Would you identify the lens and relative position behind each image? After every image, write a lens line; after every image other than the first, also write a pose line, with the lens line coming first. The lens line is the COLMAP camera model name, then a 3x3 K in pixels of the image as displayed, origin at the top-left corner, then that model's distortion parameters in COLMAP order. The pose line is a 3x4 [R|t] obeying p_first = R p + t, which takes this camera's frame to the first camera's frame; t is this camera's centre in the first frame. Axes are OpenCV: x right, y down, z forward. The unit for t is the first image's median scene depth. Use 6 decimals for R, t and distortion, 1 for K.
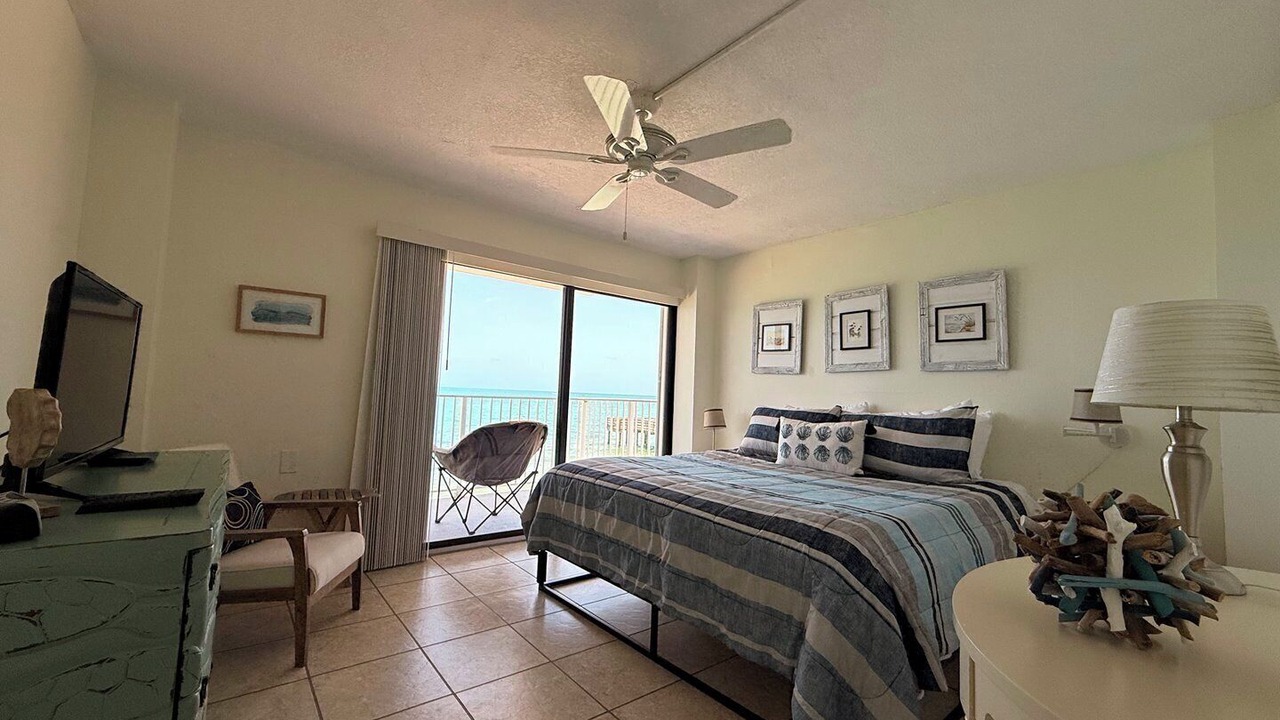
lens RADIAL K [[511.3, 0, 633.1], [0, 511.3, 359.5], [0, 0, 1]] dist [-0.000281, -0.000035]
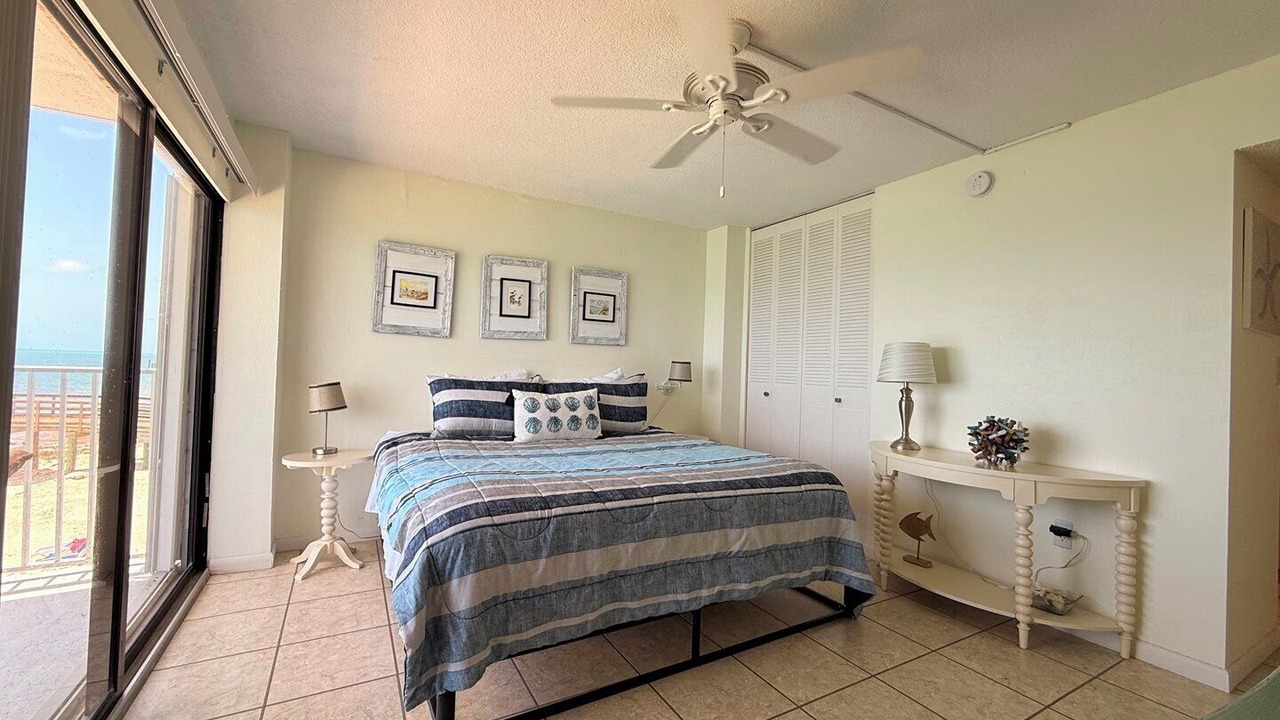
lens RADIAL K [[511.3, 0, 633.1], [0, 511.3, 359.5], [0, 0, 1]] dist [-0.000281, -0.000035]
pose [[0.164330, -0.015652, 0.986281, -0.575309], [-0.095744, 0.994900, 0.031741, 0.009767], [-0.981748, -0.099646, 0.161994, 0.659975]]
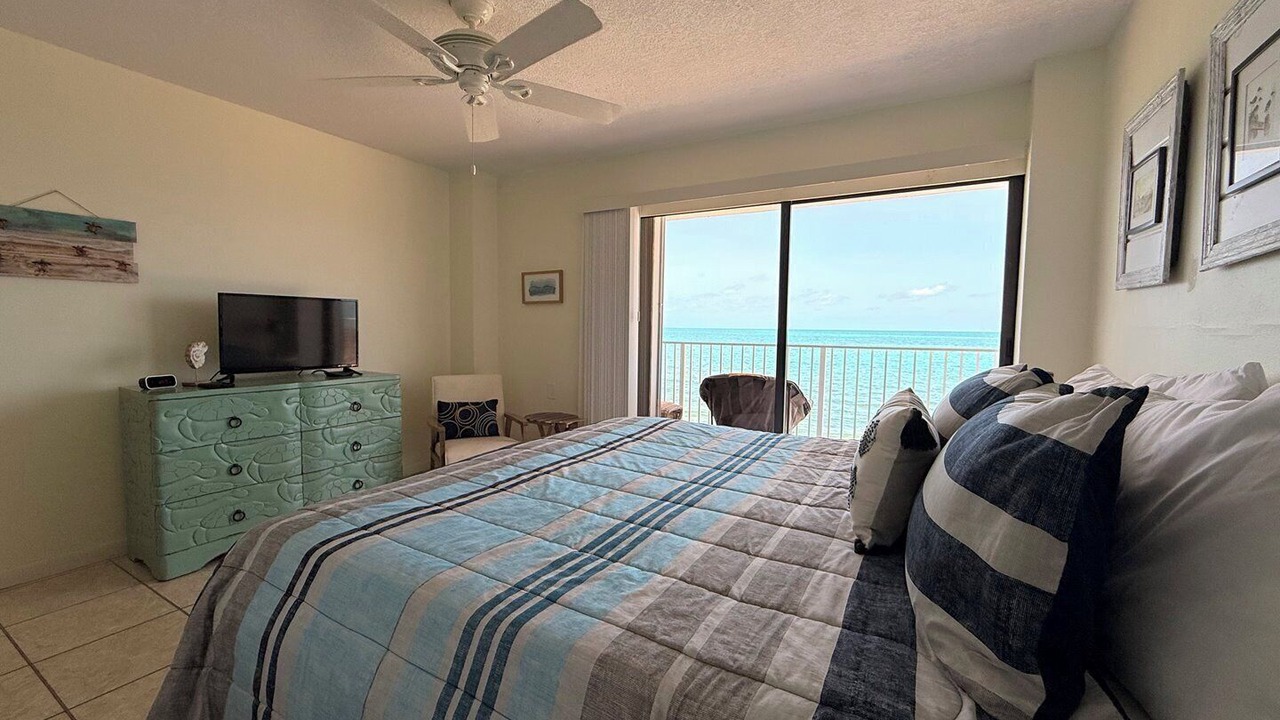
lens RADIAL K [[511.3, 0, 633.1], [0, 511.3, 359.5], [0, 0, 1]] dist [-0.000281, -0.000035]
pose [[0.354233, 0.021996, -0.934898, 0.640888], [0.065106, 0.996717, 0.048120, 0.049256], [0.932888, -0.077913, 0.351638, 0.616669]]
